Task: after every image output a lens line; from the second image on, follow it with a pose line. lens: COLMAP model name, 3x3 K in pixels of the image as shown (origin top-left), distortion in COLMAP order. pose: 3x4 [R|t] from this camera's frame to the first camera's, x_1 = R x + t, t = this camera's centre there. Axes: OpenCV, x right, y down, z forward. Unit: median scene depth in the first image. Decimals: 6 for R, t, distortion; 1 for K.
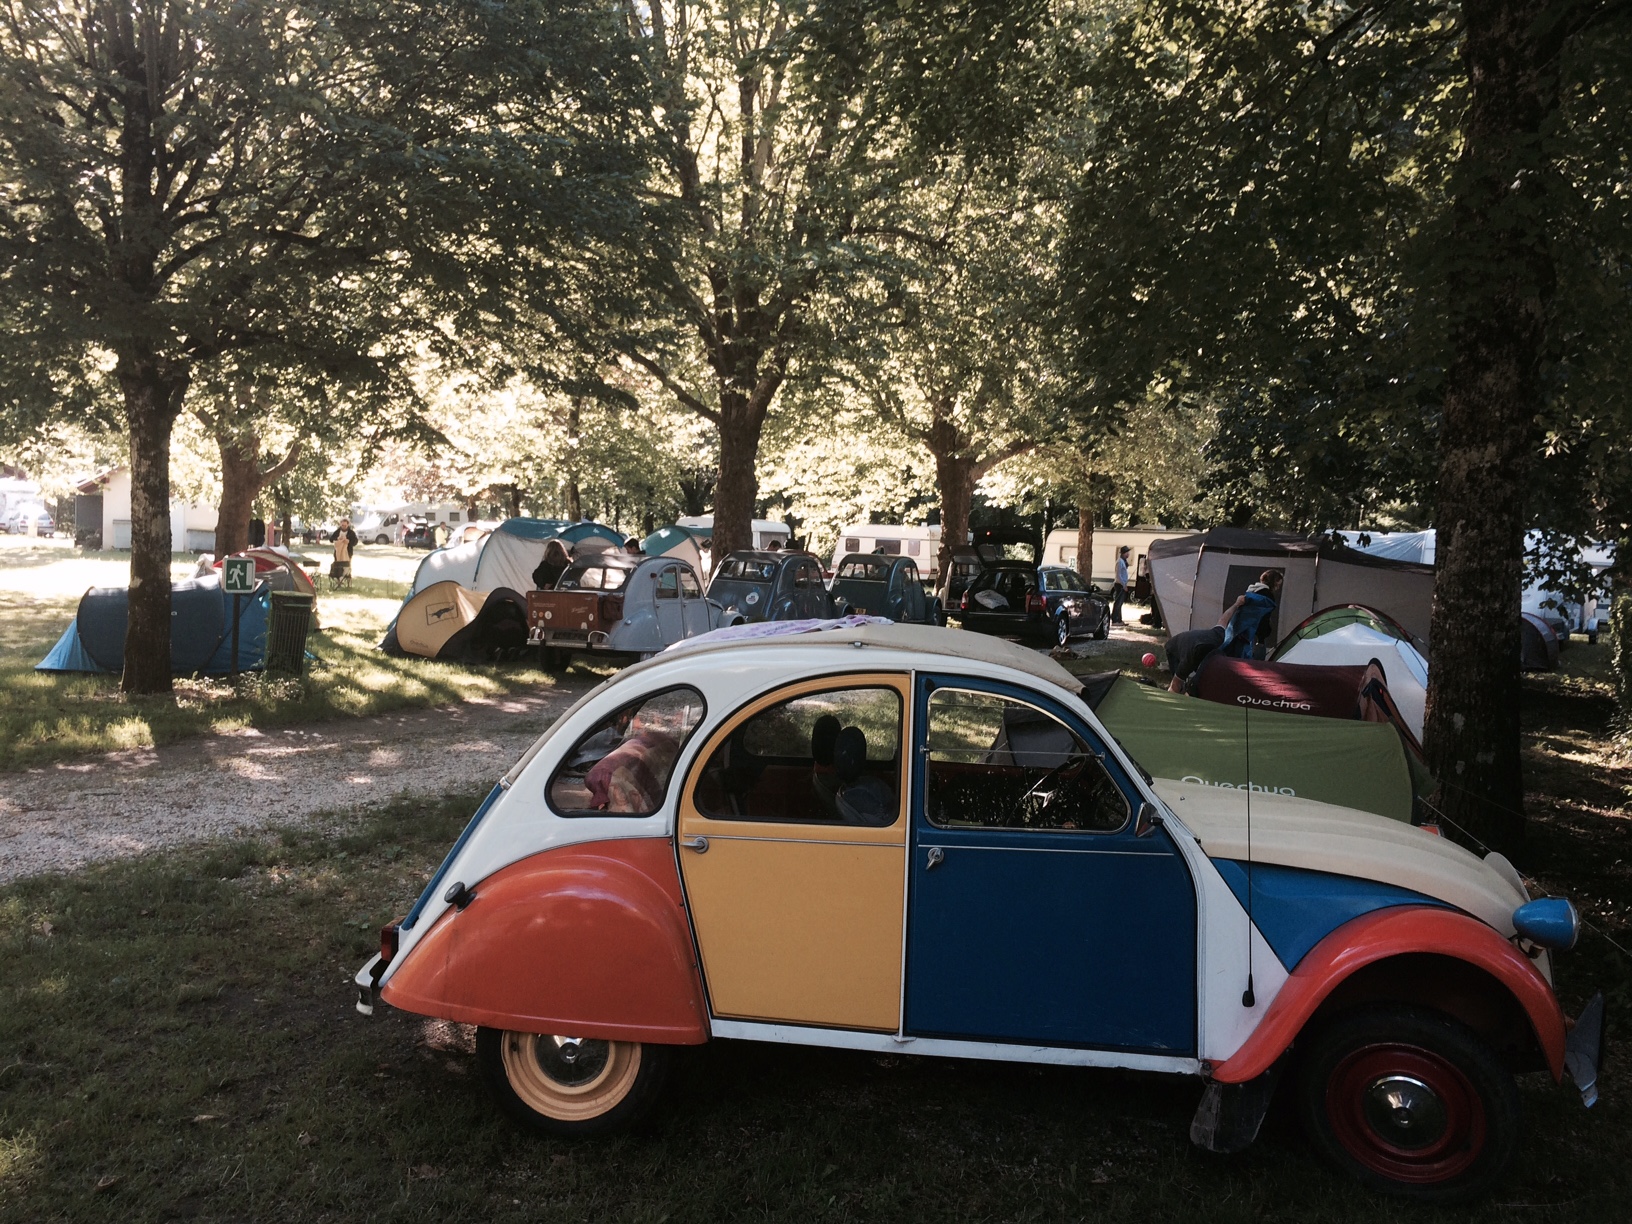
lens RADIAL K [[1404.5, 0, 812.6], [0, 1404.5, 620.9], [0, 0, 1]] dist [0.082224, -0.091535]
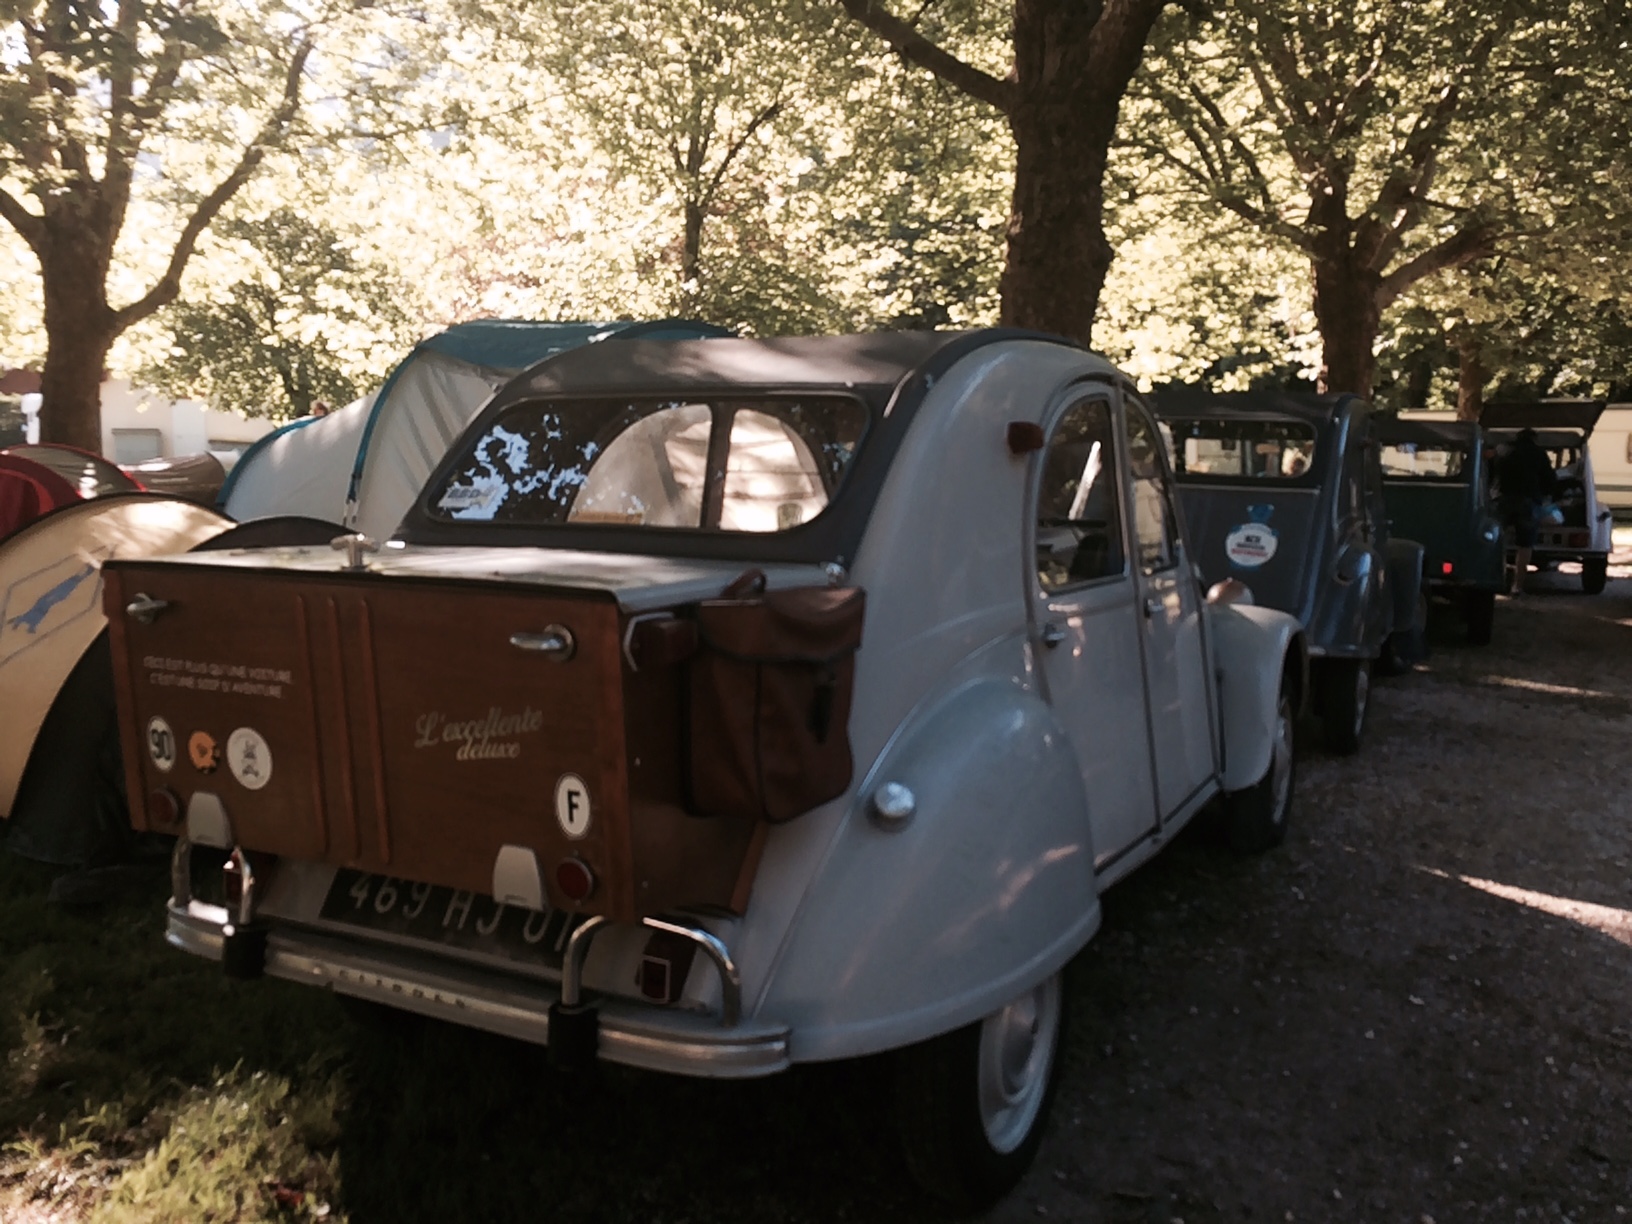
lens RADIAL K [[1404.5, 0, 812.6], [0, 1404.5, 620.9], [0, 0, 1]] dist [0.082224, -0.091535]
pose [[0.995012, -0.006817, -0.099526, -0.050081], [0.012565, 0.998281, 0.057245, -0.008981], [0.098965, -0.058210, 0.993387, 0.349804]]
